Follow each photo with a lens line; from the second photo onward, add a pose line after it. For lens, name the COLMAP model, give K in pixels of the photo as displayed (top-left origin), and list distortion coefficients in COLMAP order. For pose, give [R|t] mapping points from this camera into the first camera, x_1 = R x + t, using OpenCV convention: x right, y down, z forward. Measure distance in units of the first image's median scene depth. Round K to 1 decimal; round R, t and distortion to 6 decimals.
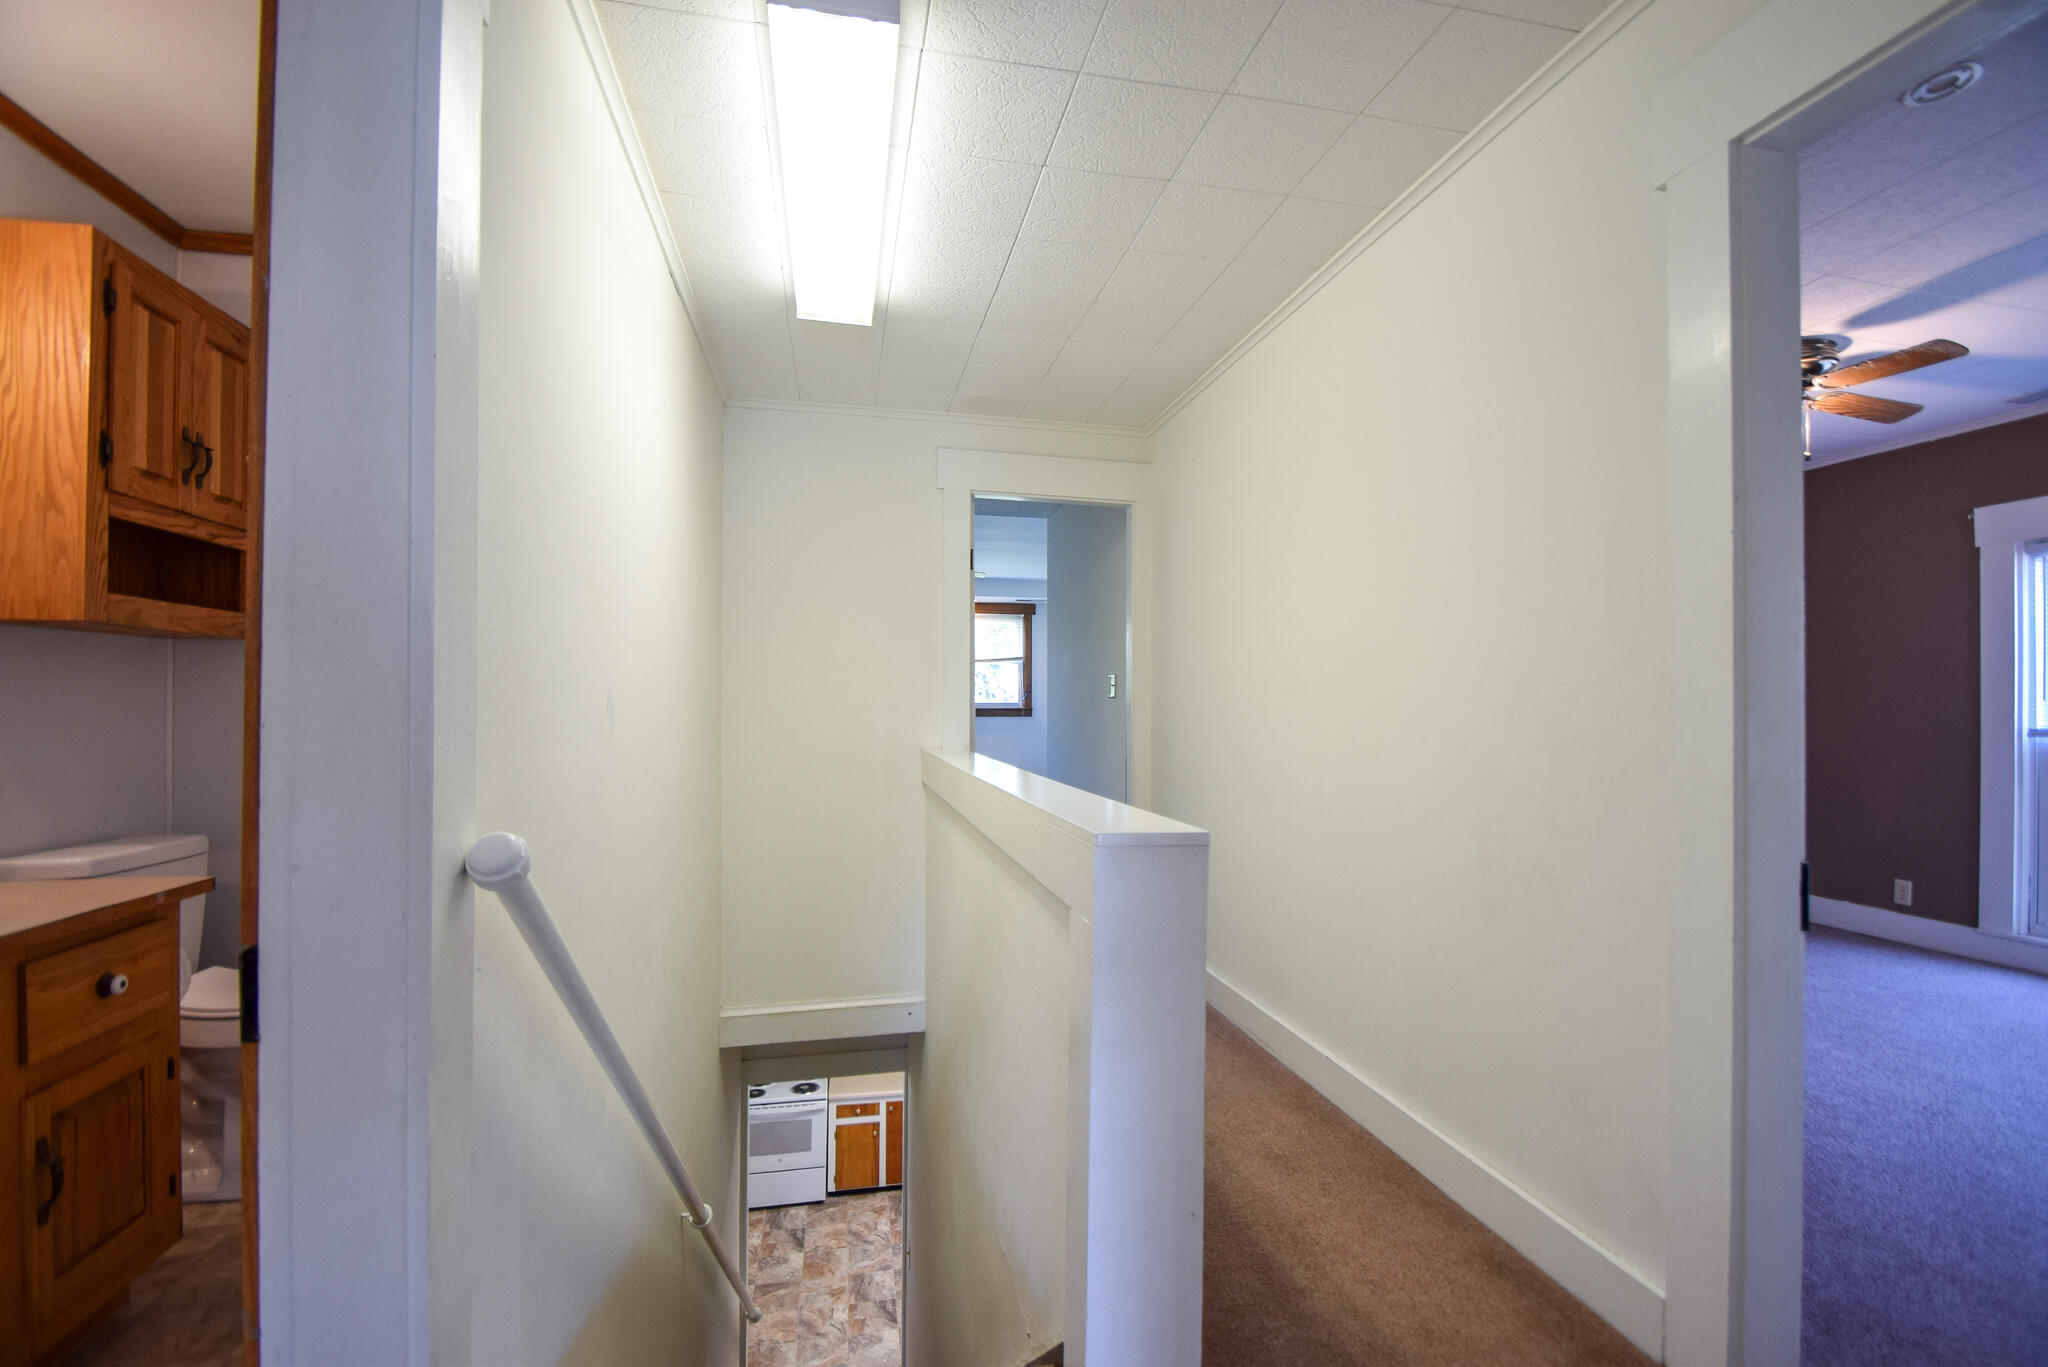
lens RADIAL K [[919.0, 0, 1029.9], [0, 919.0, 691.8], [0, 0, 1]] dist [-0.000325, -0.006803]
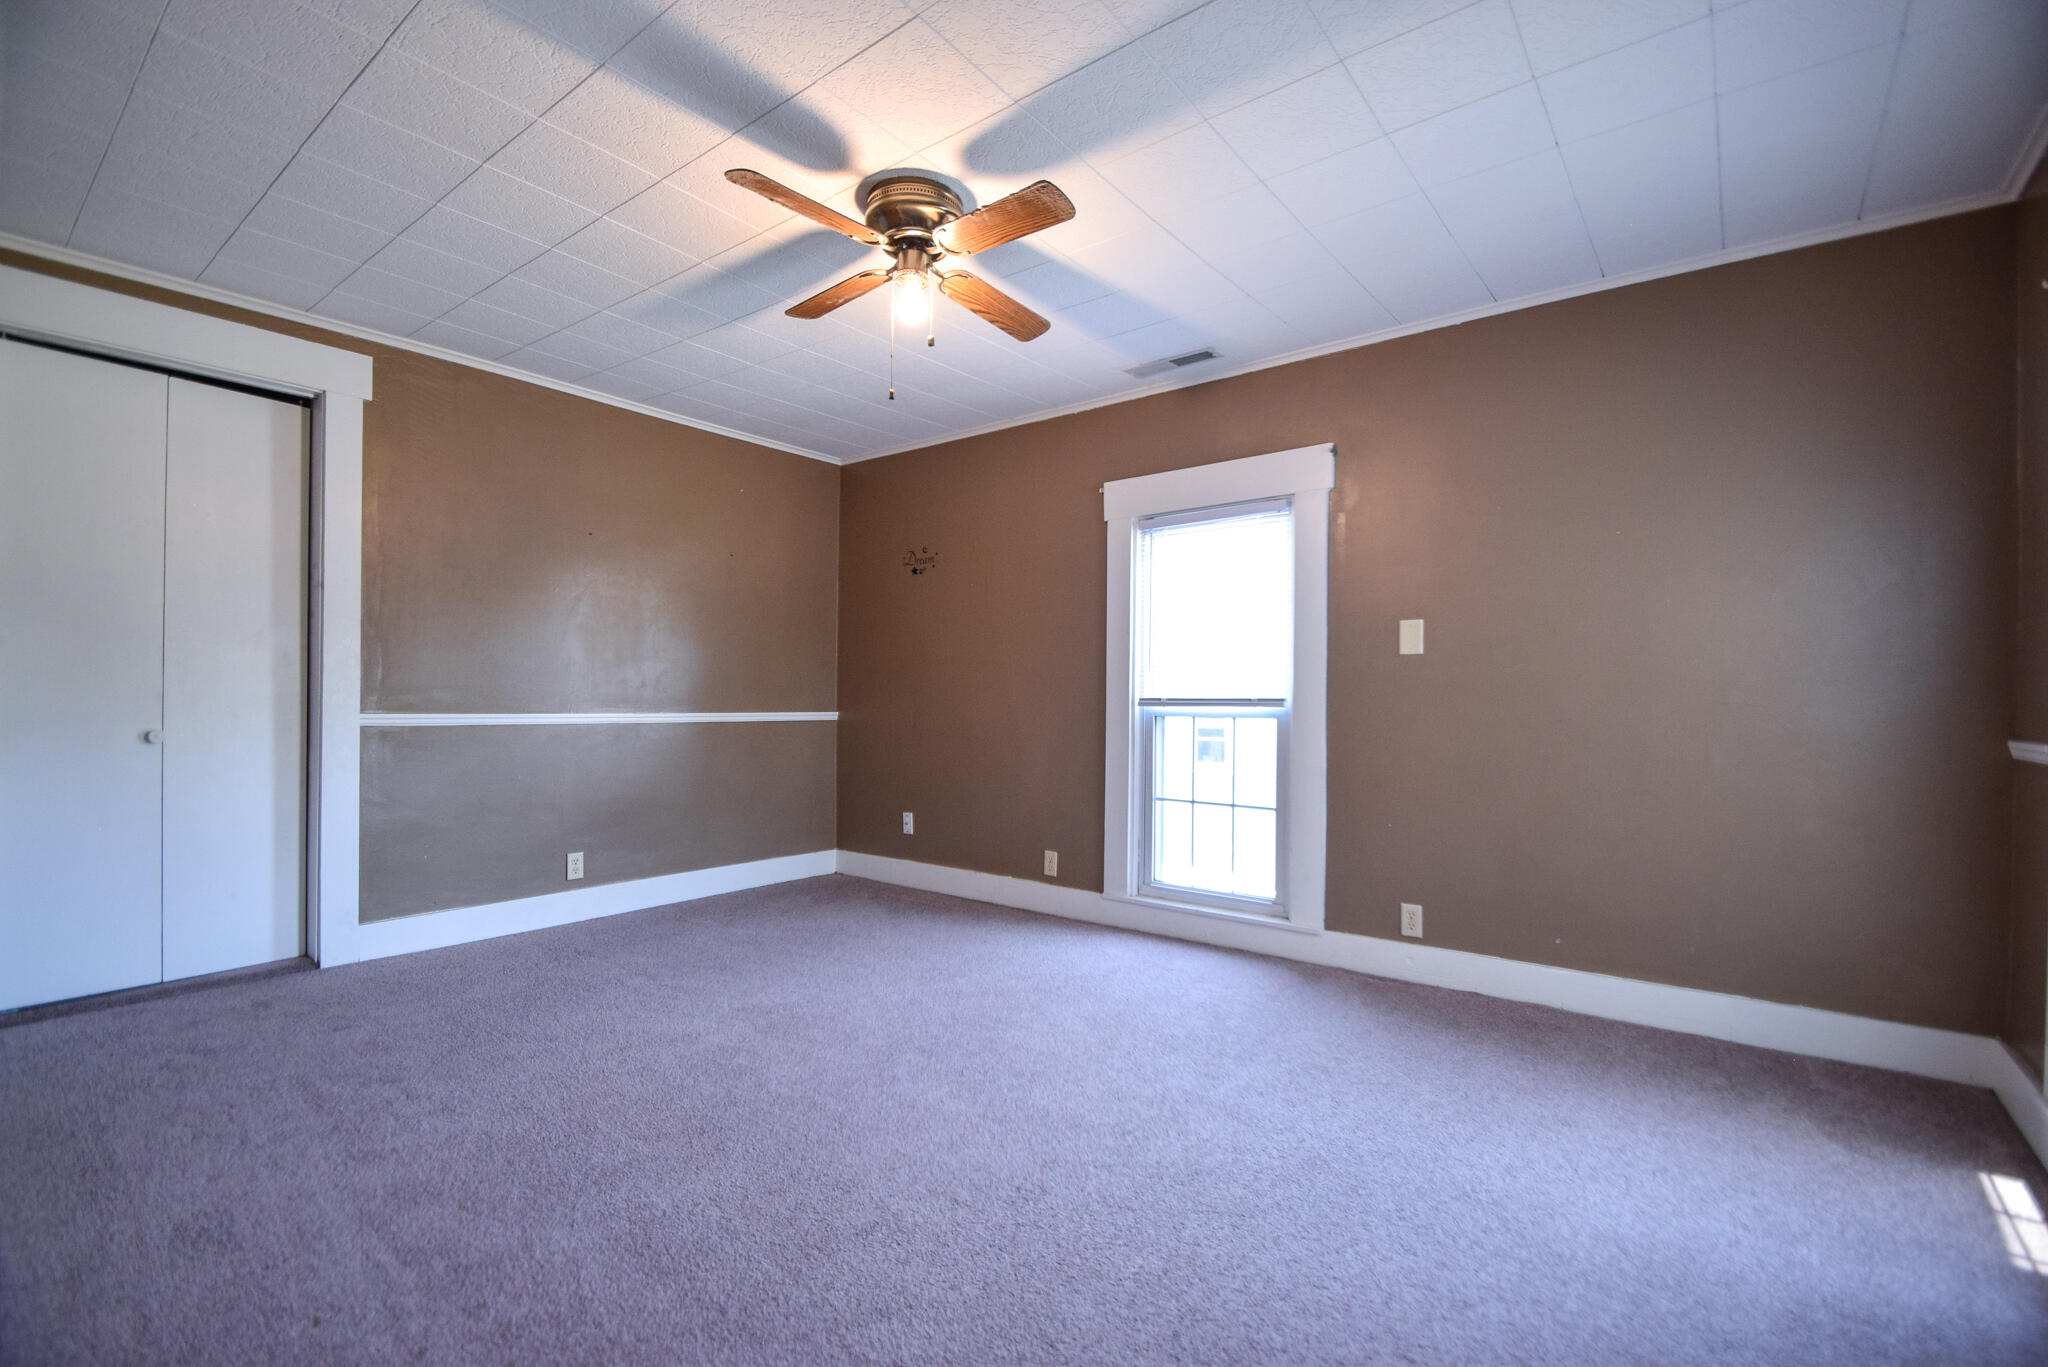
lens RADIAL K [[919.0, 0, 1023.0], [0, 919.0, 666.5], [0, 0, 1]] dist [-0.000325, -0.006803]
pose [[0.772586, 0.025293, 0.634406, 0.325757], [-0.015027, 0.999655, -0.021555, 0.028930], [-0.634732, 0.007120, 0.772699, 0.269696]]
